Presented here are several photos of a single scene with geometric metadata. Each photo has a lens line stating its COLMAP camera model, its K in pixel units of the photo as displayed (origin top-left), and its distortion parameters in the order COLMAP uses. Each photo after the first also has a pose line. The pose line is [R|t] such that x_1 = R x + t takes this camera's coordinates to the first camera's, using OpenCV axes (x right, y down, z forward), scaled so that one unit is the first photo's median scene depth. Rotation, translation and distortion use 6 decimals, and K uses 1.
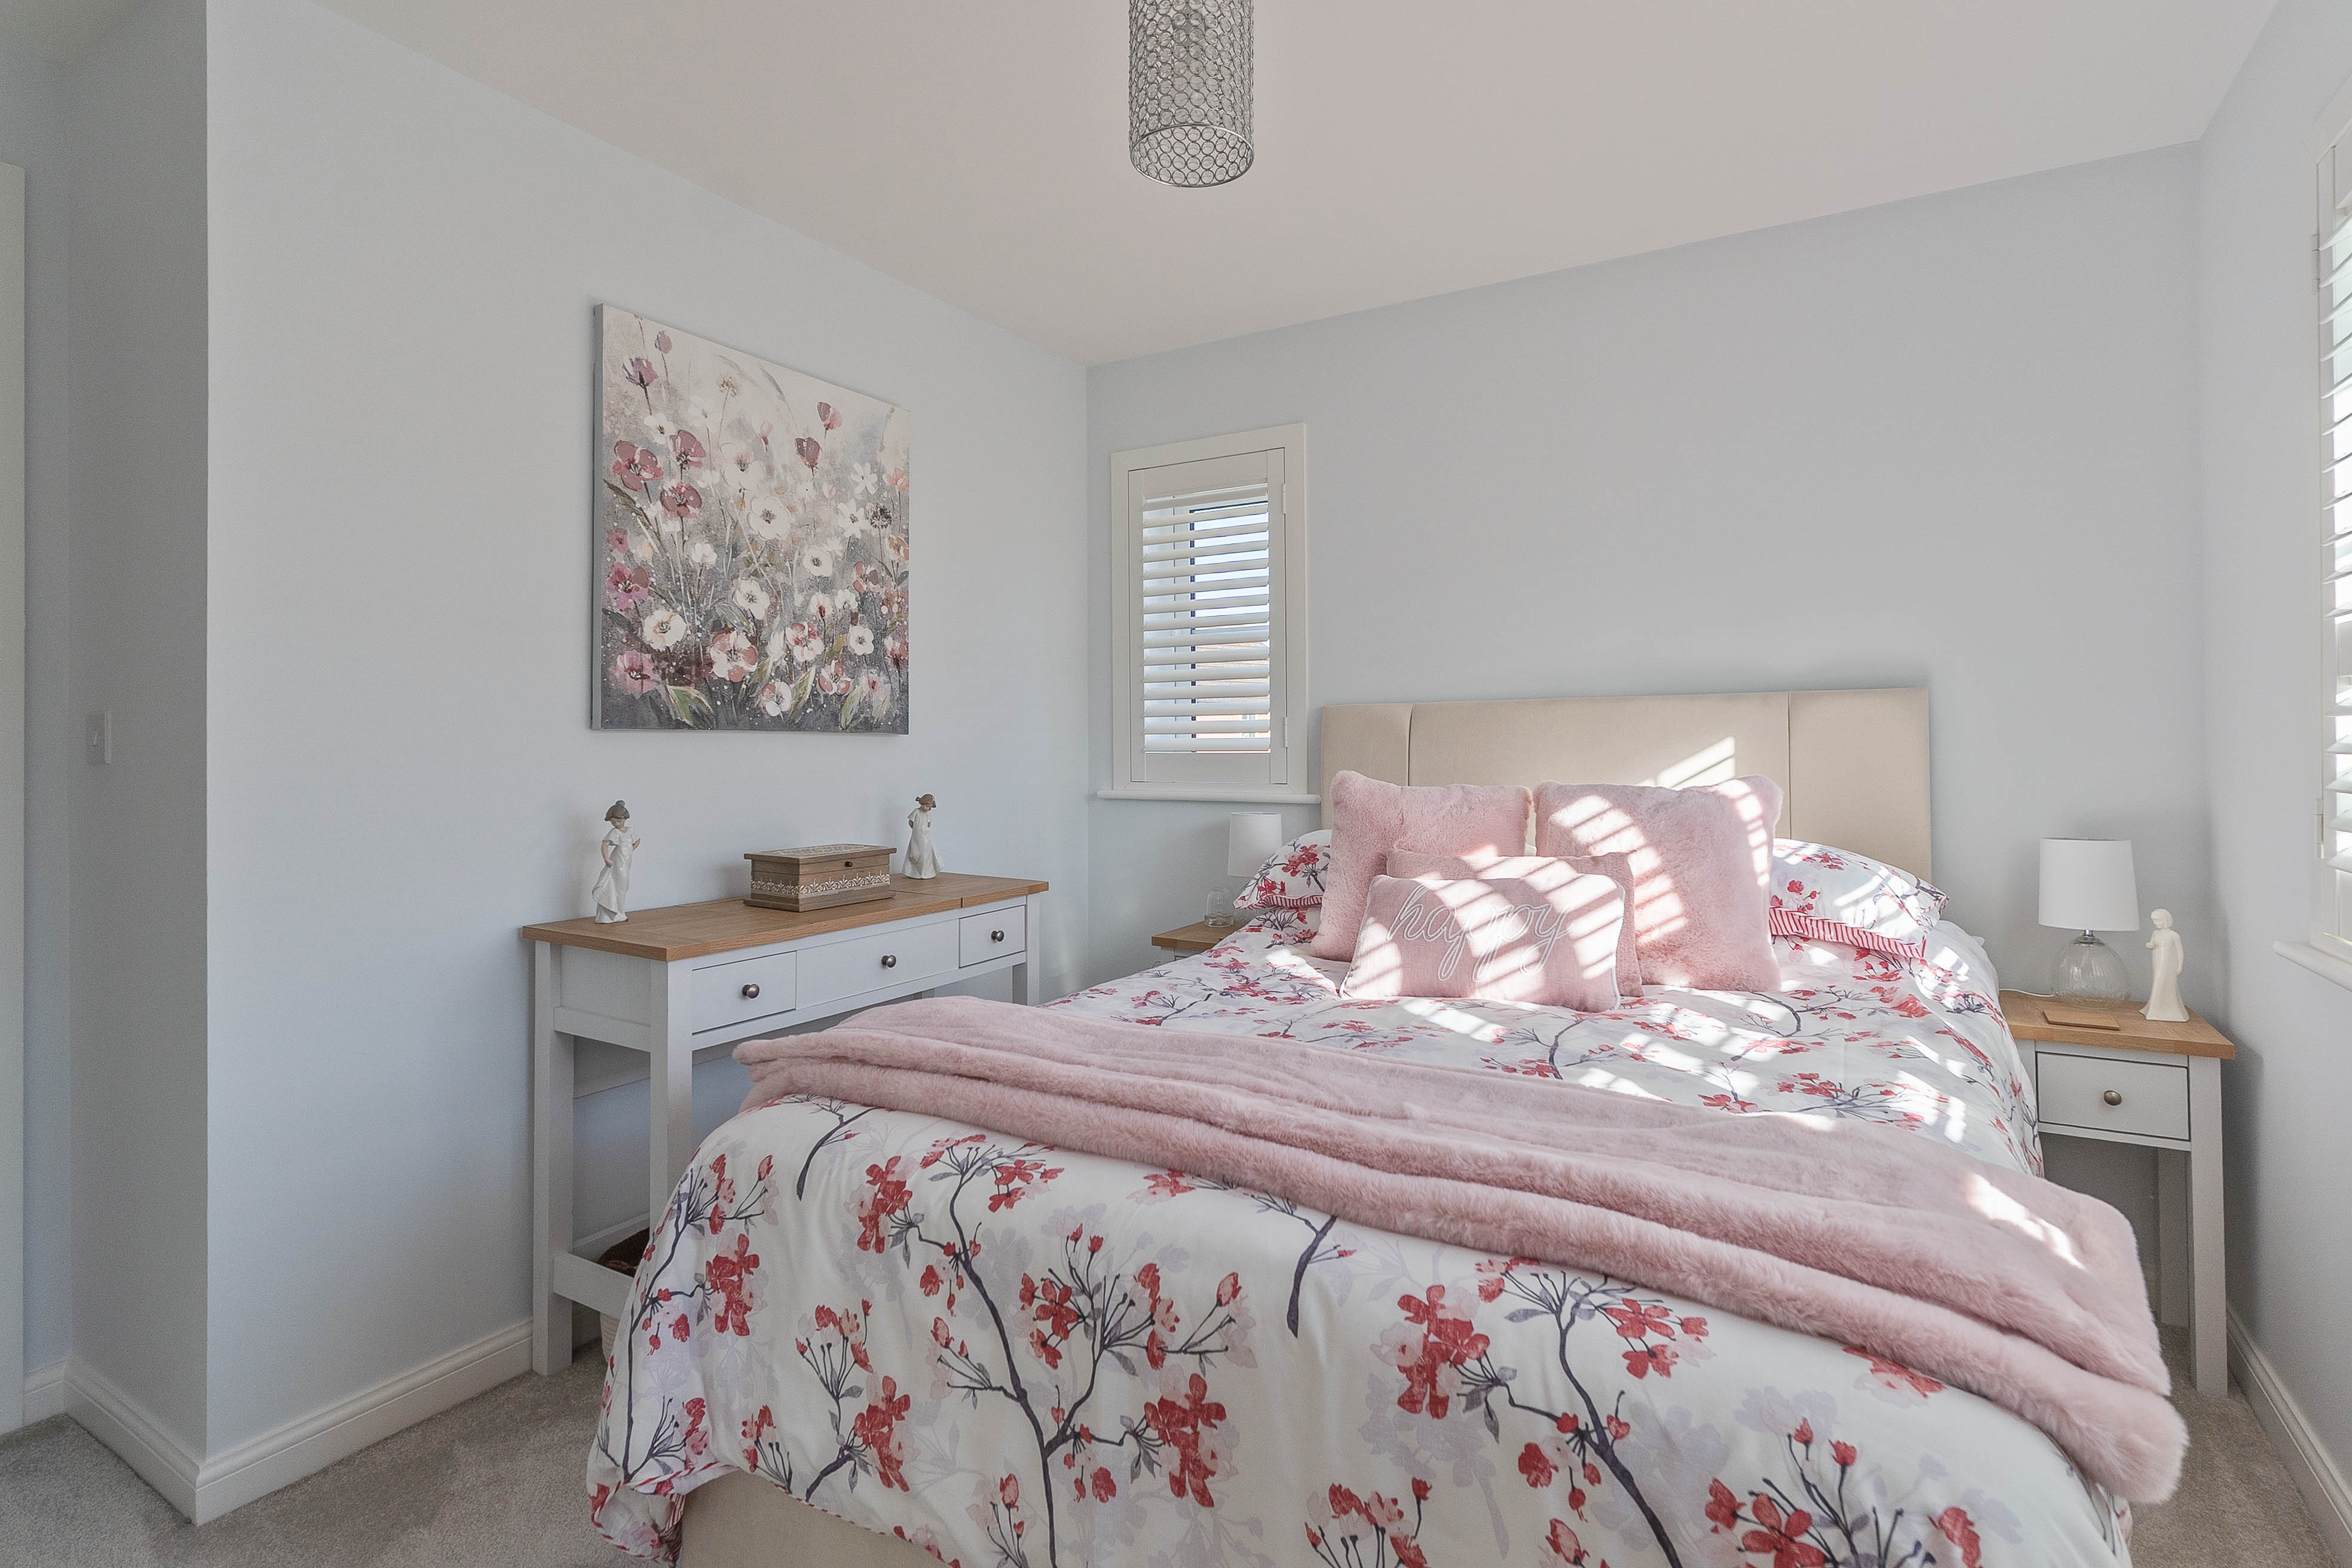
lens RADIAL K [[1072.3, 0, 1176.0], [0, 1072.3, 784.0], [0, 0, 1]] dist [-0.001406, -0.000039]
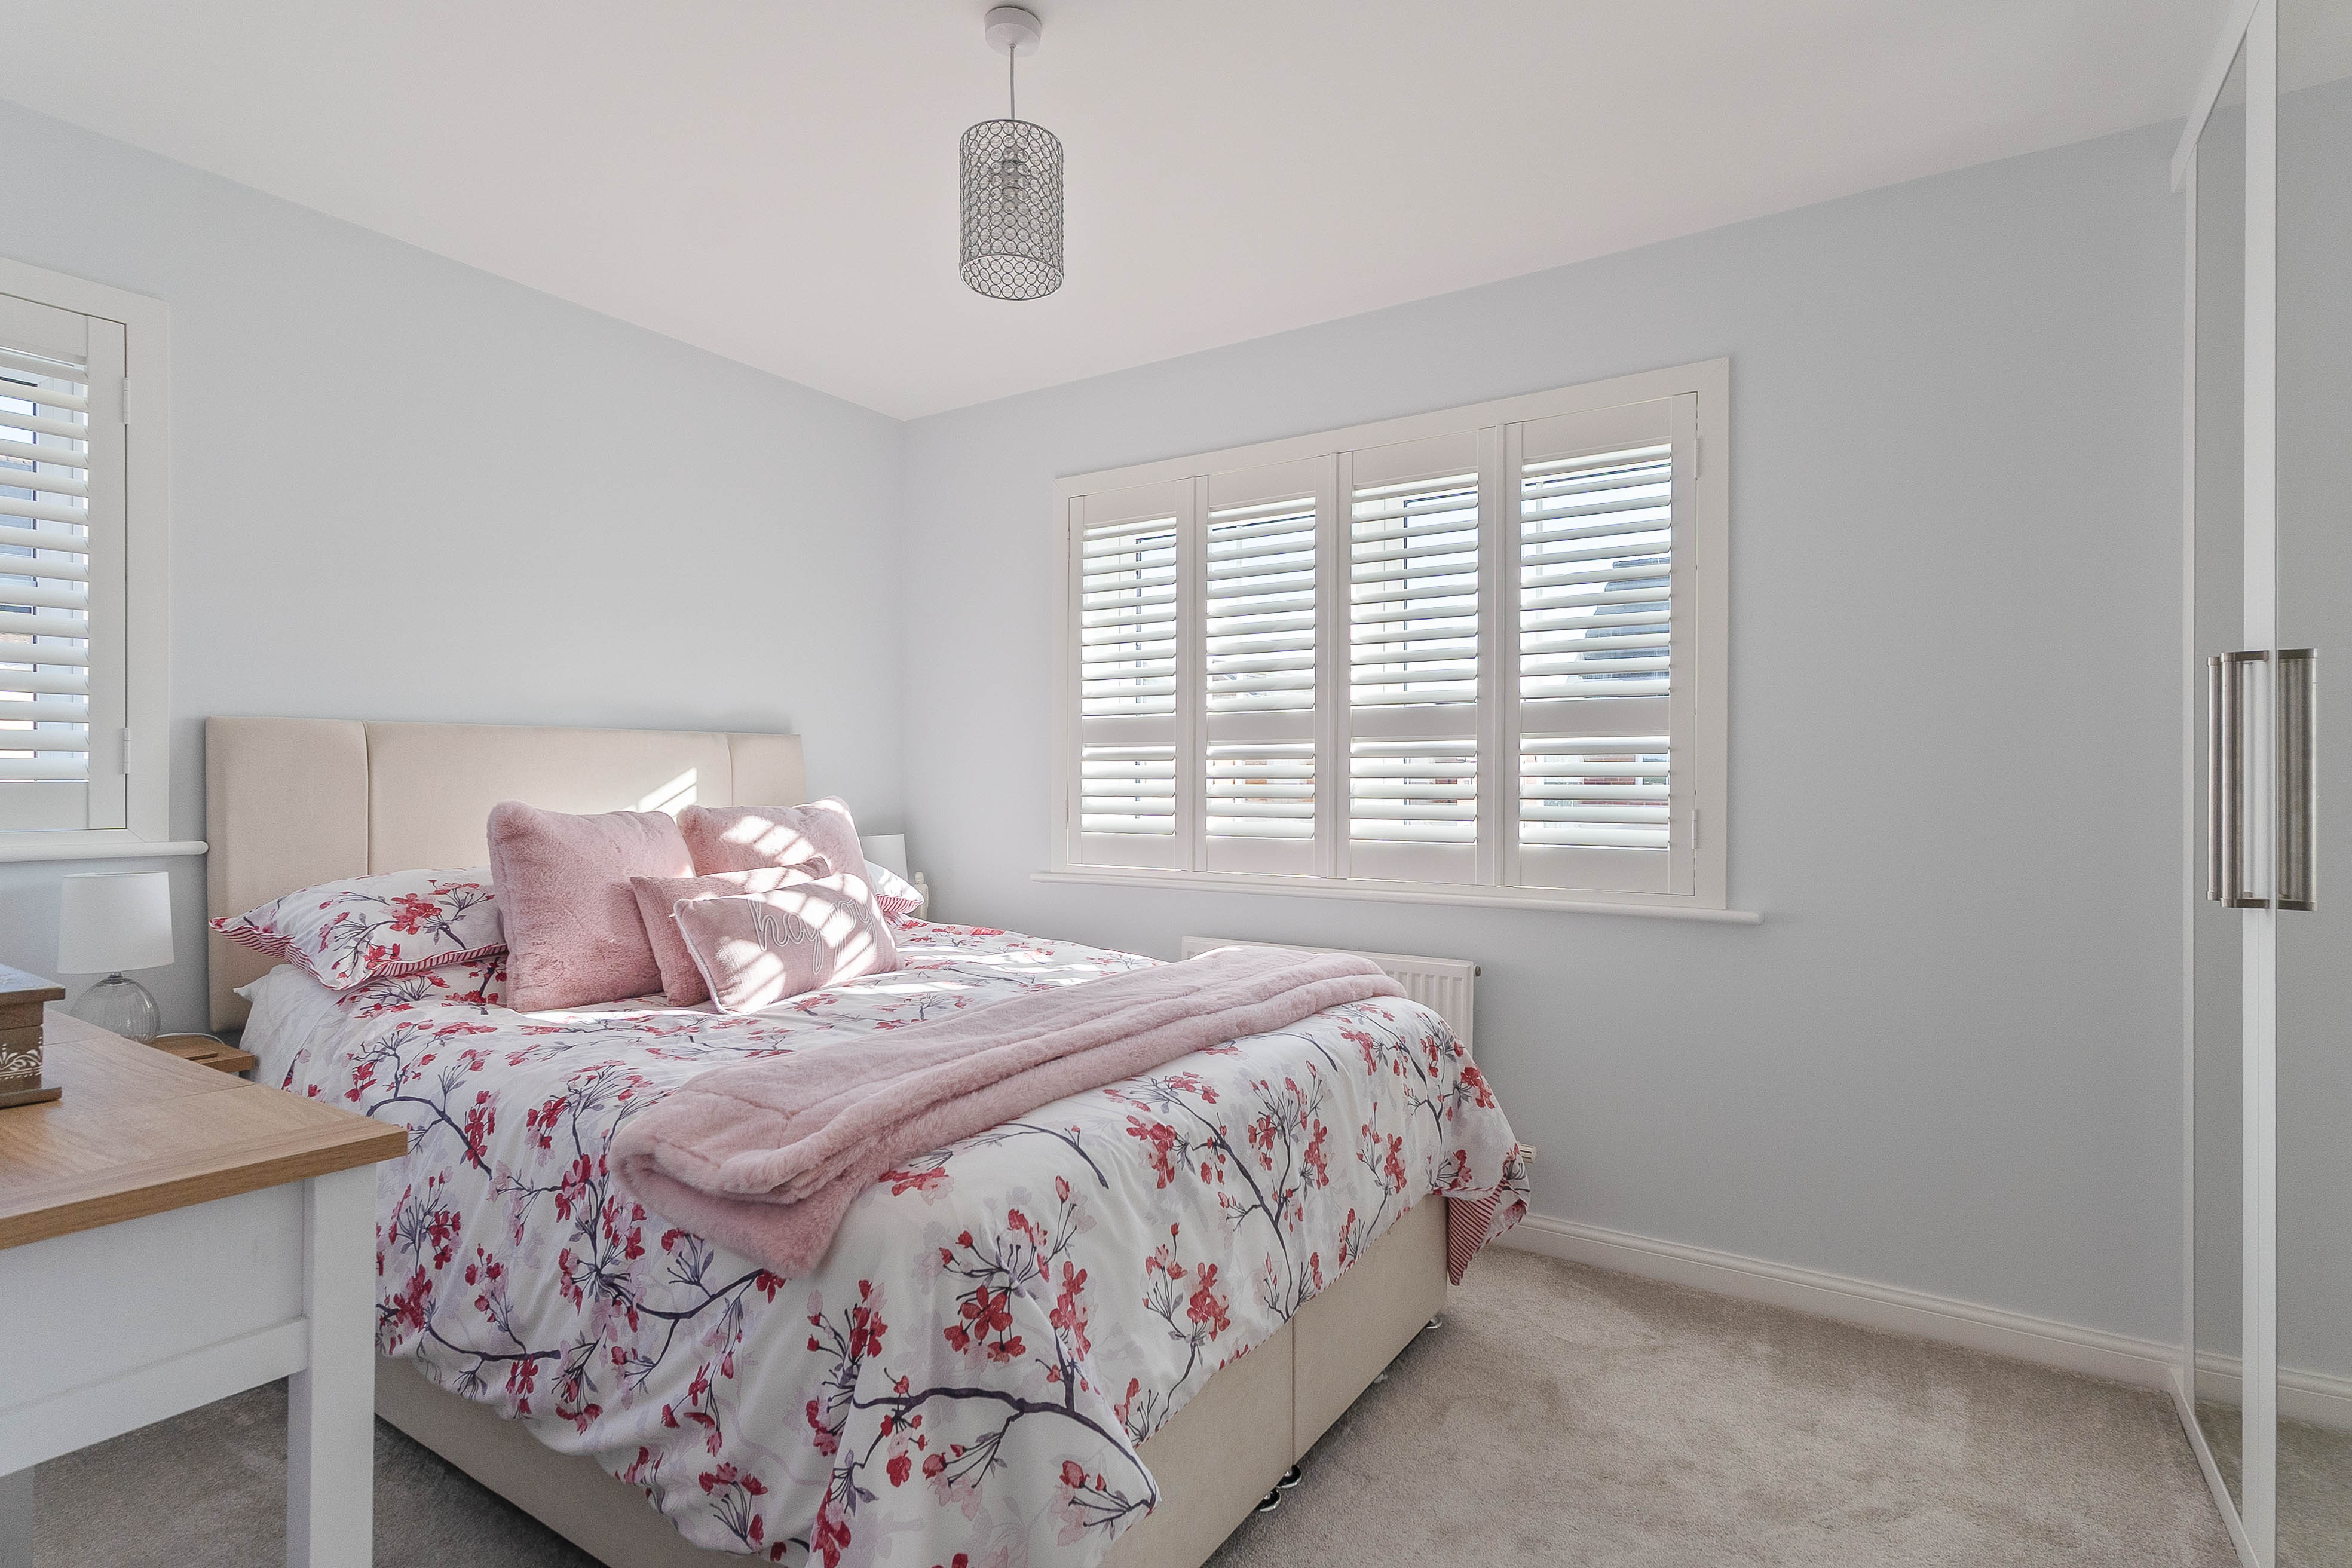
lens RADIAL K [[1135.6, 0, 1184.3], [0, 1135.6, 798.0], [0, 0, 1]] dist [0.001246, 0.000315]
pose [[0.052650, -0.001586, 0.998612, -1.459892], [0.027501, 0.999622, 0.000138, 0.006567], [-0.998234, 0.027455, 0.052674, 0.855751]]
